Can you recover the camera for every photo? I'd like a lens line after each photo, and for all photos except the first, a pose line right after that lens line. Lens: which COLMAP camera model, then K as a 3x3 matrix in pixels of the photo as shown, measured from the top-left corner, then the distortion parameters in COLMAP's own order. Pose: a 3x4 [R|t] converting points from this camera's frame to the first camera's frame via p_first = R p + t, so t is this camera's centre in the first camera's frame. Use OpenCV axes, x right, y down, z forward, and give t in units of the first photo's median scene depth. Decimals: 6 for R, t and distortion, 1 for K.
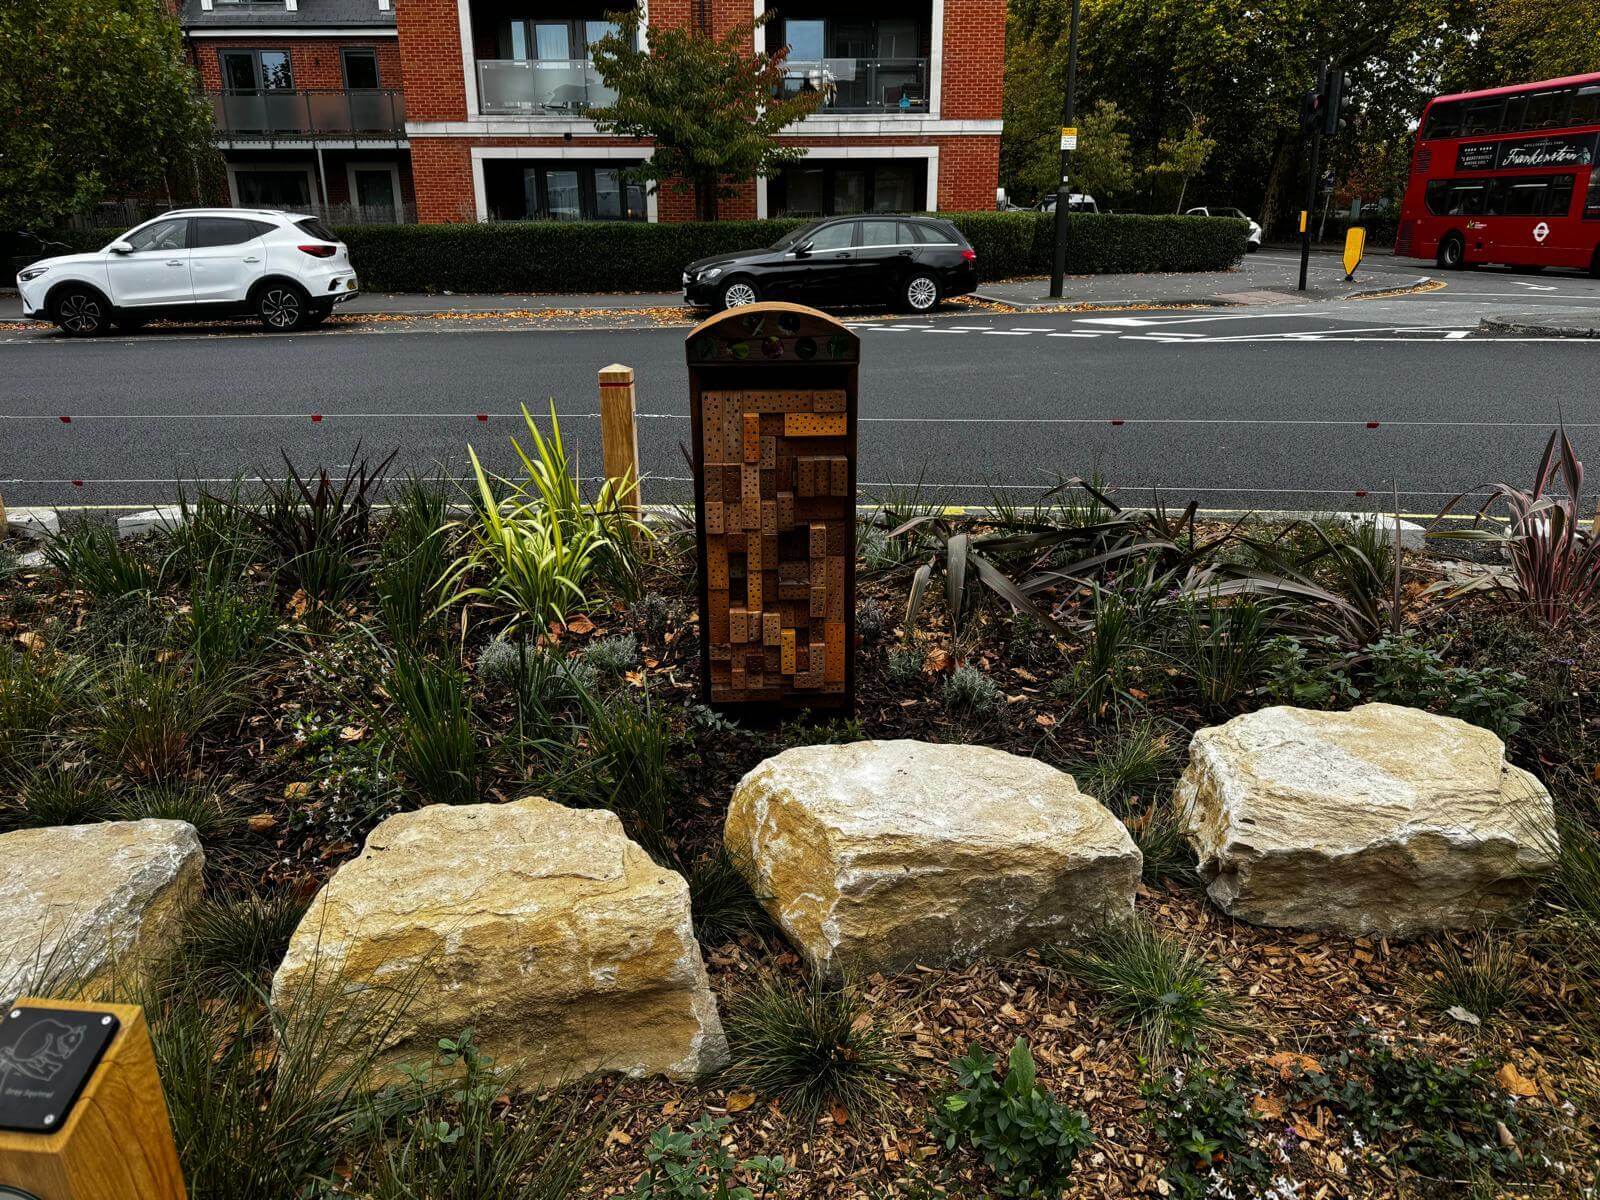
lens RADIAL K [[1192.3, 0, 792.5], [0, 1192.3, 599.5], [0, 0, 1]] dist [0.035151, -0.048557]
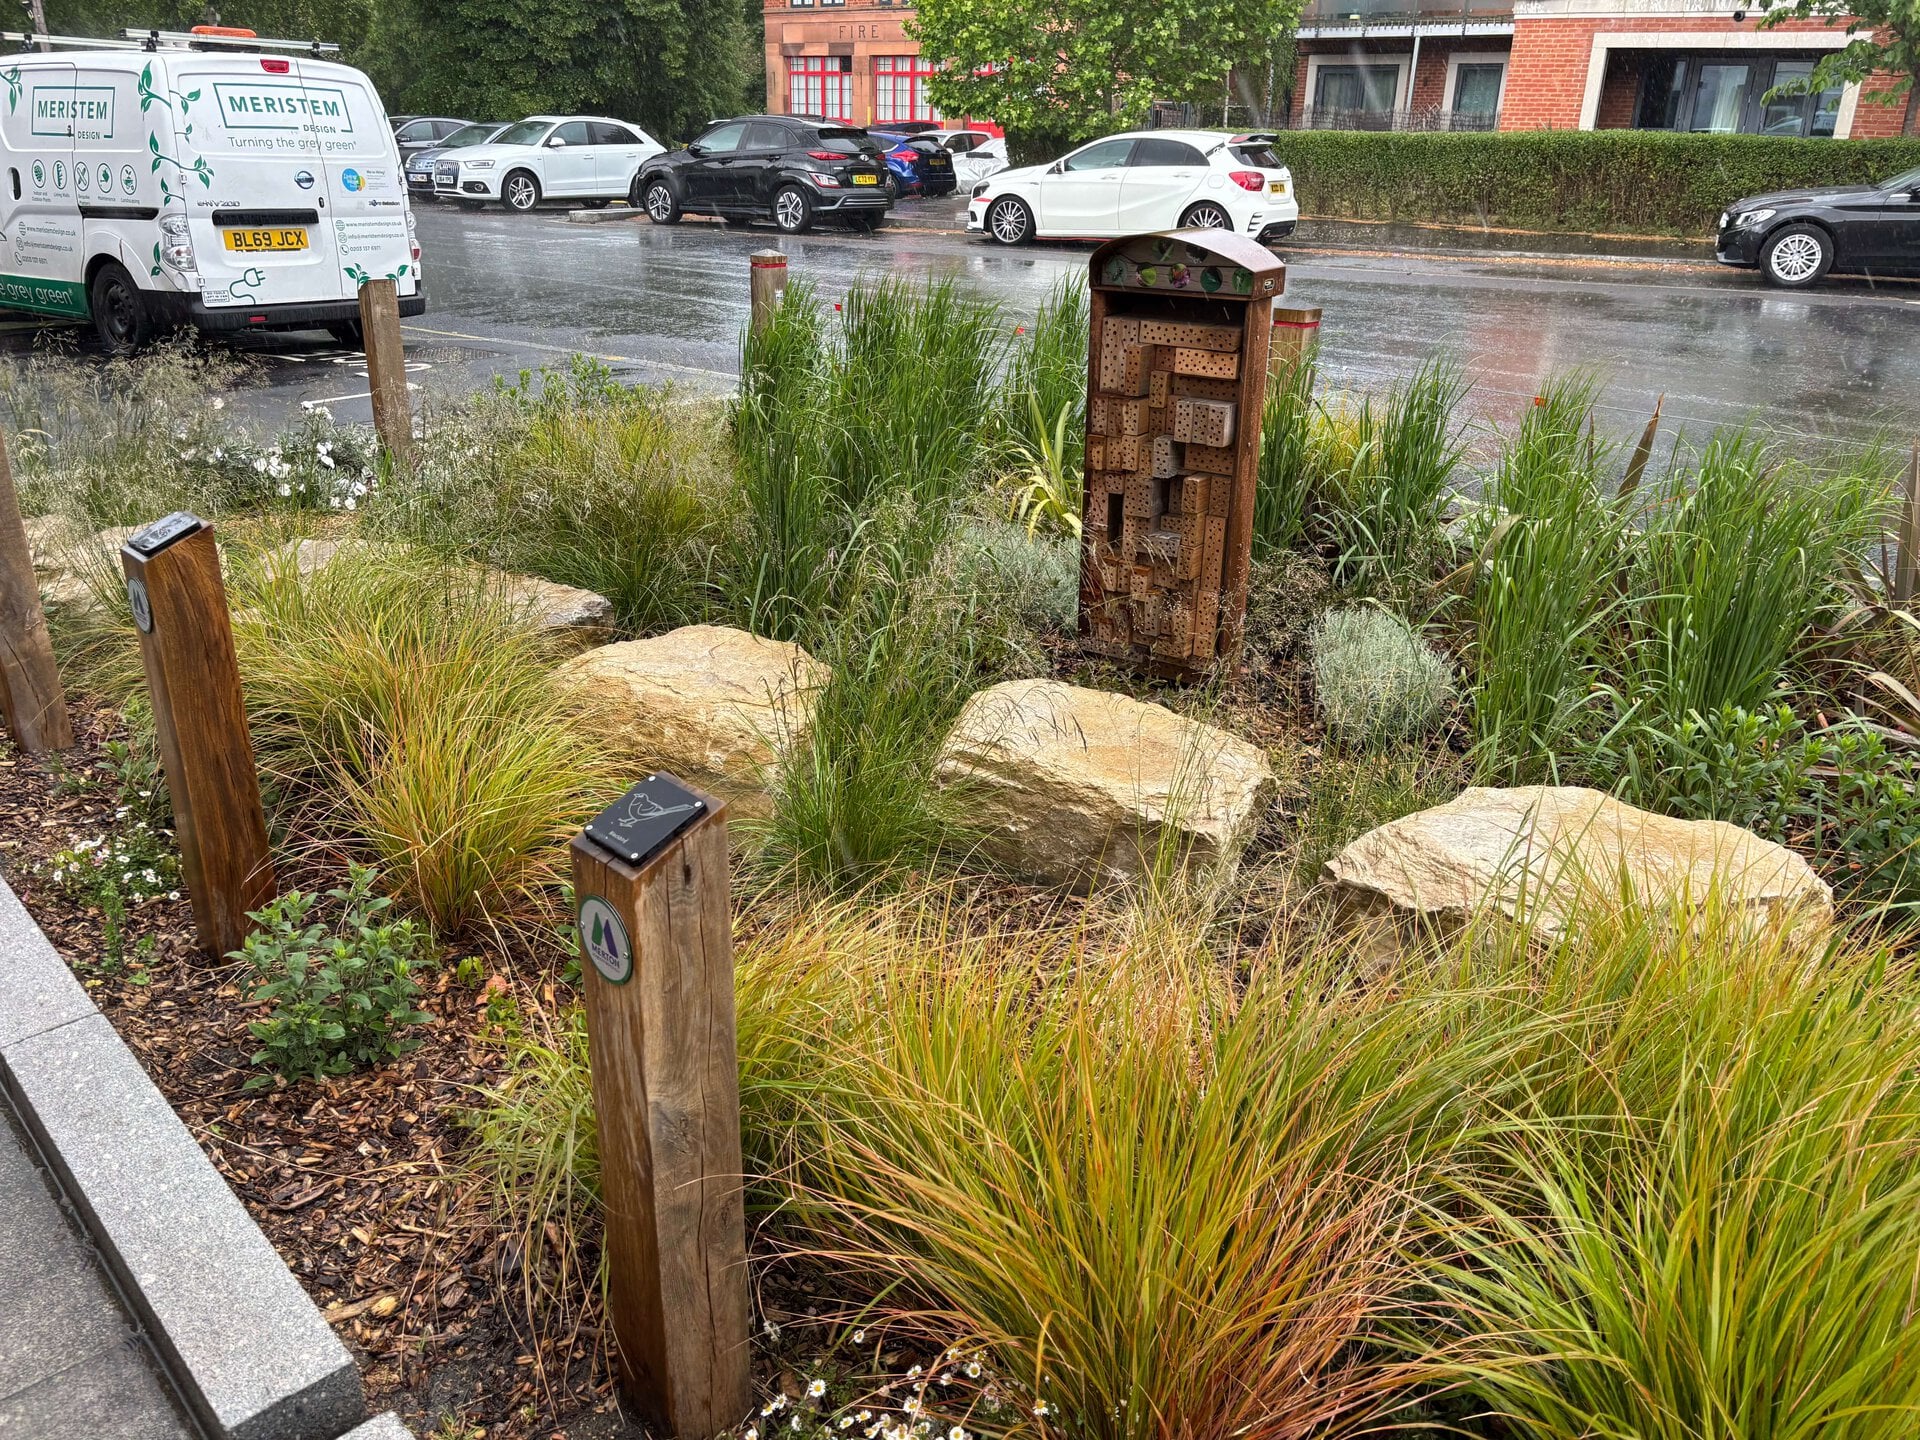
lens RADIAL K [[1430.7, 0, 952.5], [0, 1430.7, 739.4], [0, 0, 1]] dist [0.035151, -0.048557]
pose [[0.777675, 0.270171, -0.567652, 0.135522], [-0.213893, 0.962786, 0.165203, -0.001252], [0.591161, -0.007058, 0.806523, -0.007945]]
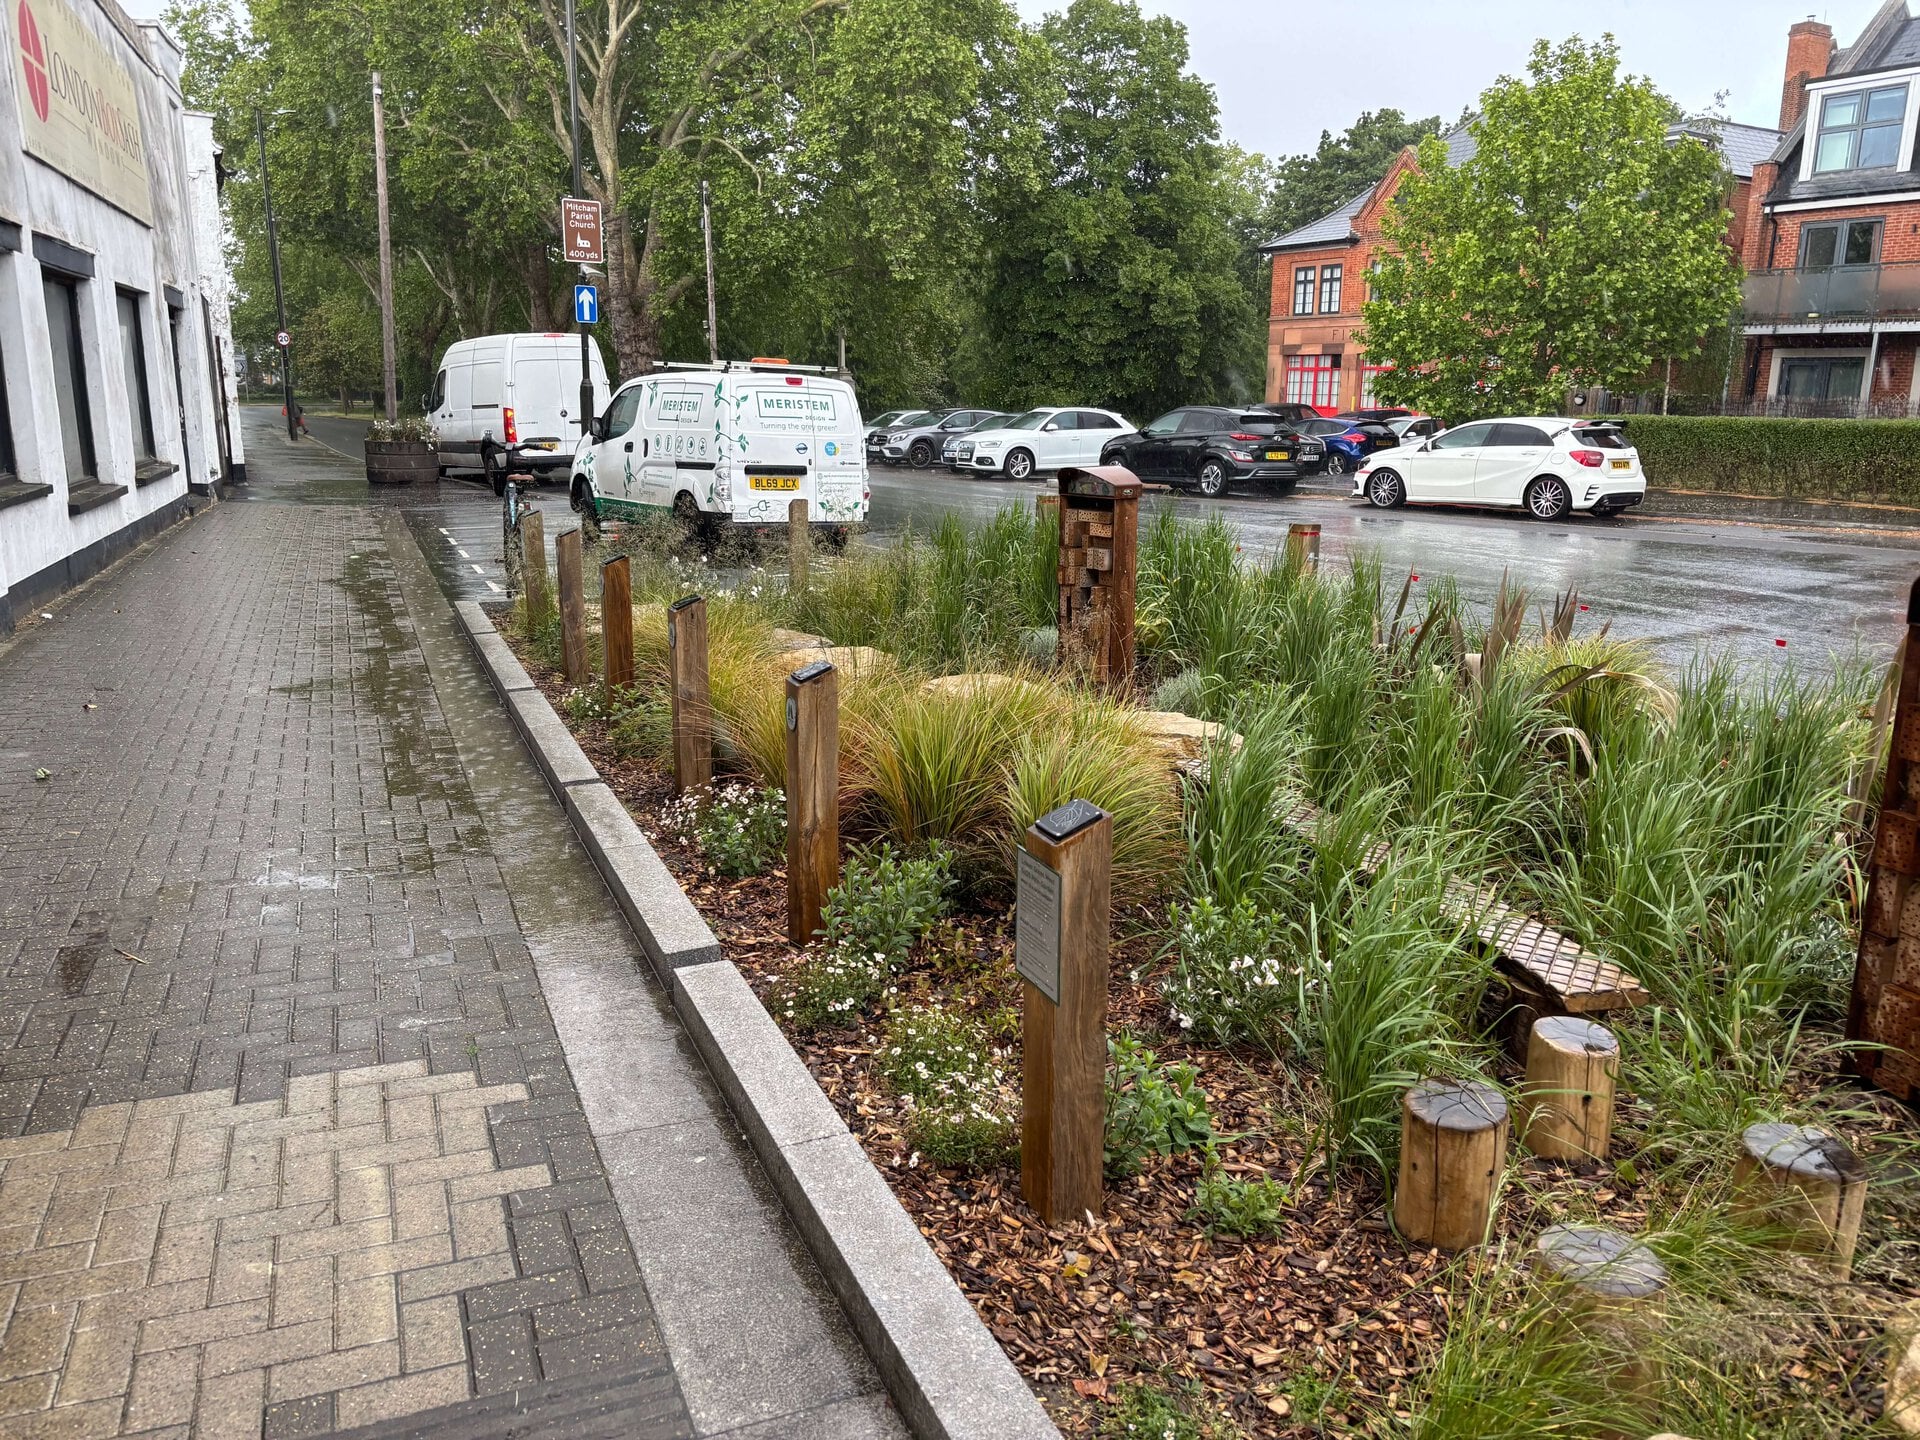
lens RADIAL K [[1430.7, 0, 976.3], [0, 1430.7, 729.5], [0, 0, 1]] dist [0.035151, -0.048557]
pose [[0.512558, 0.210237, -0.832517, 0.431367], [-0.278494, 0.957852, 0.070427, 0.011700], [0.812235, 0.195753, 0.549504, -0.079041]]
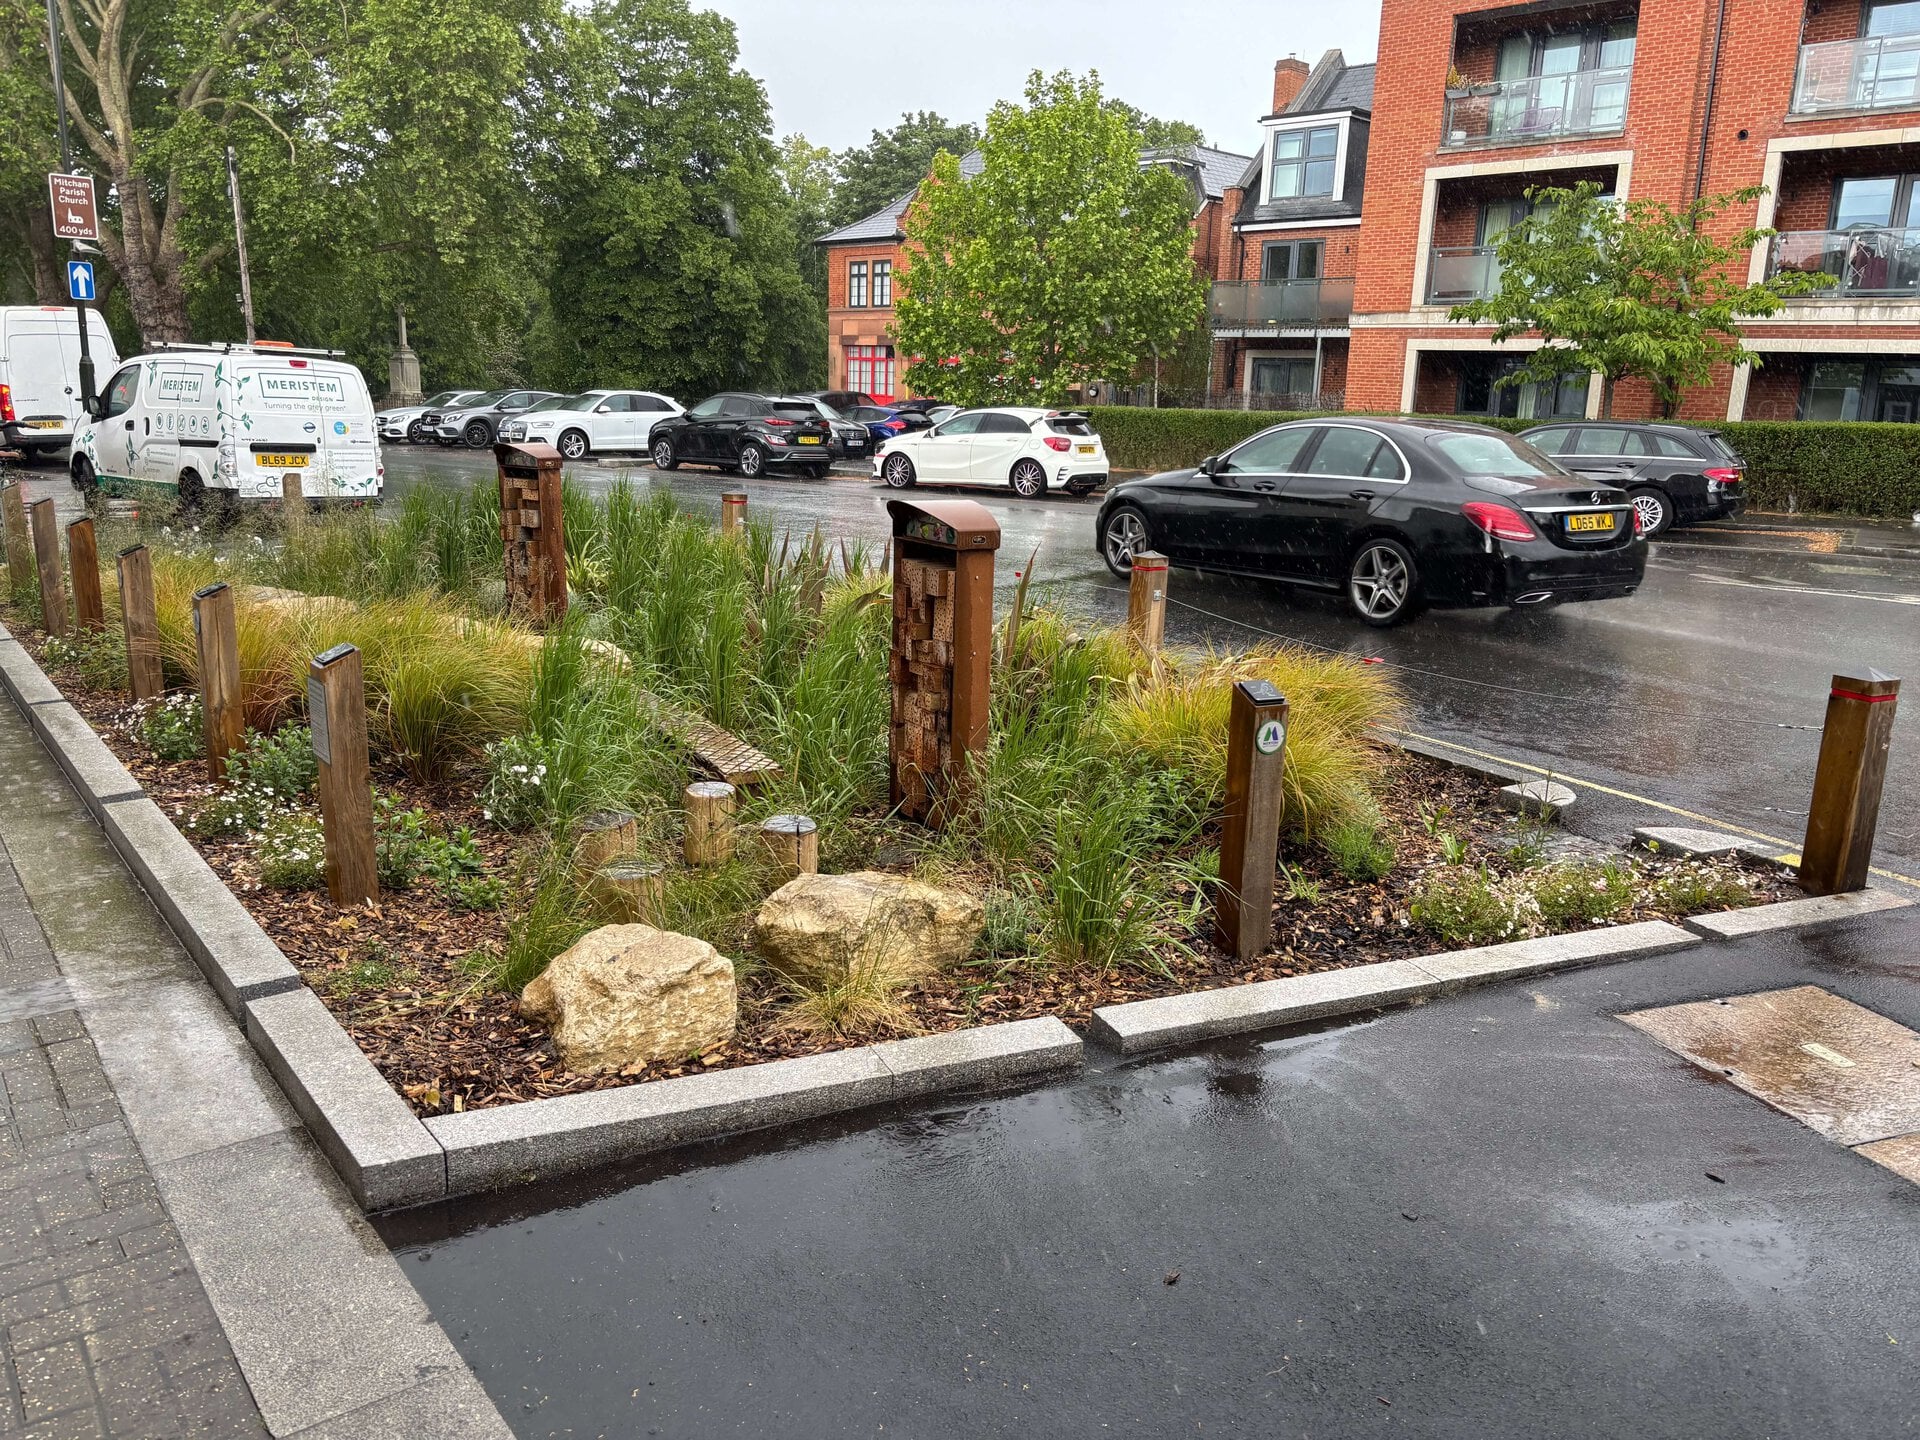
lens RADIAL K [[1430.7, 0, 958.6], [0, 1430.7, 730.0], [0, 0, 1]] dist [0.035151, -0.048557]
pose [[0.714330, 0.190661, -0.673336, 0.590439], [-0.246028, 0.969170, 0.013423, 0.011885], [0.655136, 0.156071, 0.739215, -0.100905]]
